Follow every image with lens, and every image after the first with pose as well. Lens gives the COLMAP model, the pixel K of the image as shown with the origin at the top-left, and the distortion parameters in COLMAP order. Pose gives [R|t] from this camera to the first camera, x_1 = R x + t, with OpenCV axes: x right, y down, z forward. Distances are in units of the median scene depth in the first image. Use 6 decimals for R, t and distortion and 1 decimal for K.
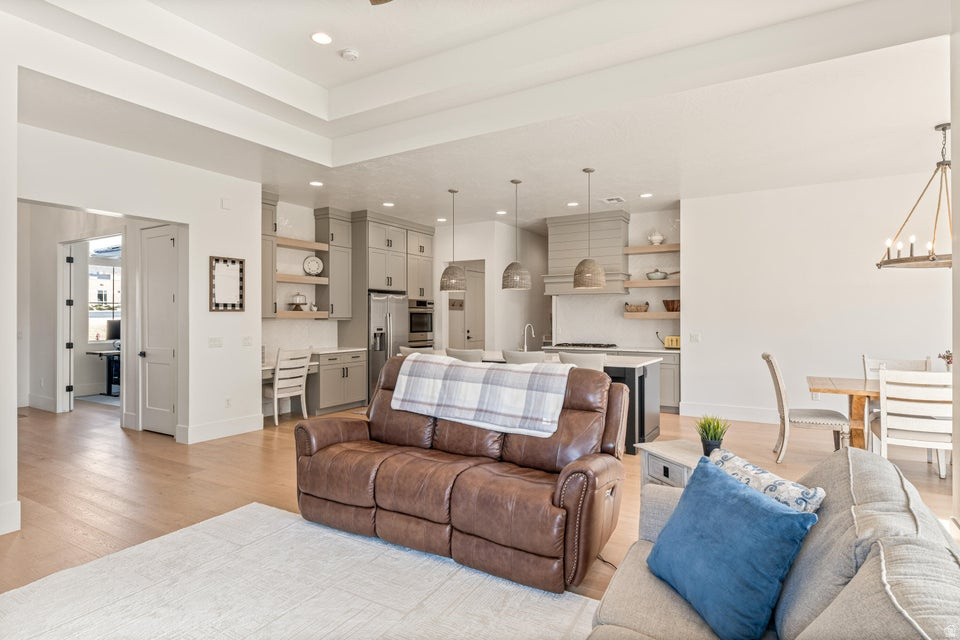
lens RADIAL K [[512.4, 0, 479.5], [0, 512.4, 316.7], [0, 0, 1]] dist [-0.002279, -0.000512]
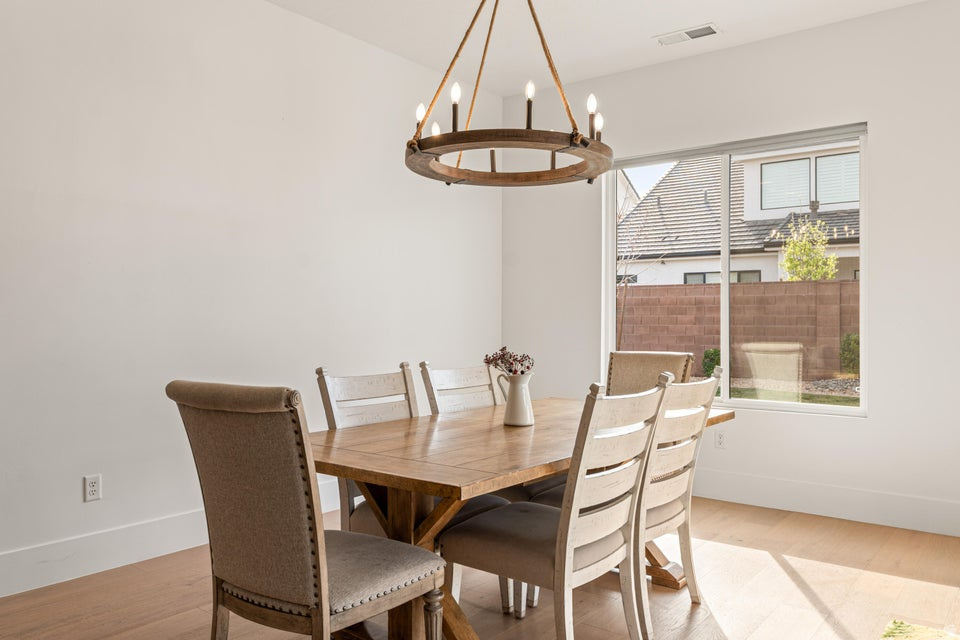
lens RADIAL K [[732.5, 0, 480.0], [0, 732.5, 320.0], [0, 0, 1]] dist [-0.002020, 0.001728]
pose [[0.121104, 0.004310, 0.992630, 0.125301], [-0.008423, 0.999959, -0.003314, 0.024673], [-0.992604, -0.007959, 0.121136, 0.533971]]
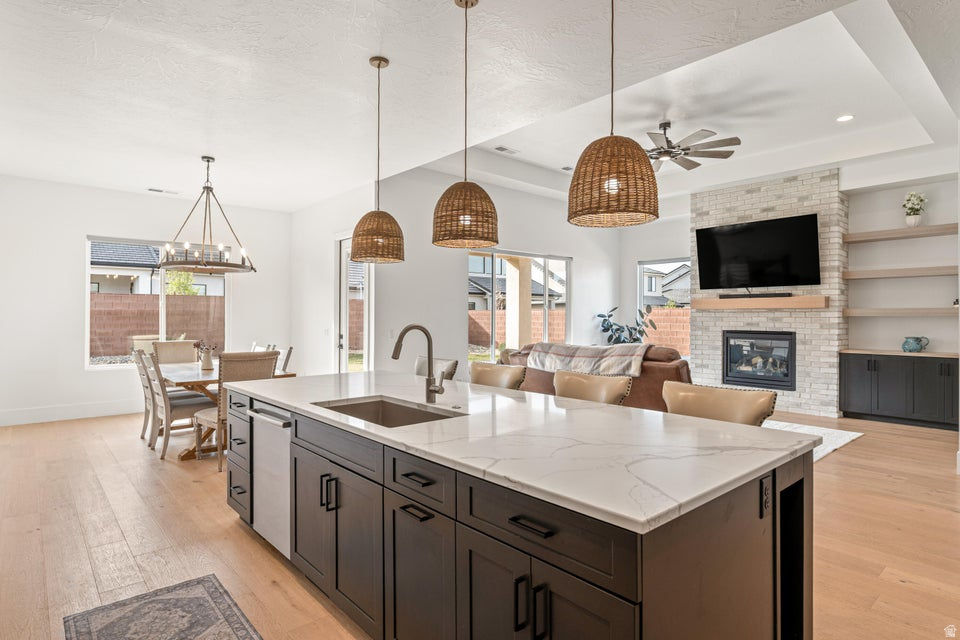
lens RADIAL K [[526.4, 0, 480.0], [0, 526.4, 320.0], [0, 0, 1]] dist [-0.004427, -0.000572]
pose [[-0.950740, -0.002707, 0.309979, -0.066174], [-0.002246, 0.999996, 0.001845, 0.008275], [-0.309982, 0.001058, -0.950742, 1.140193]]
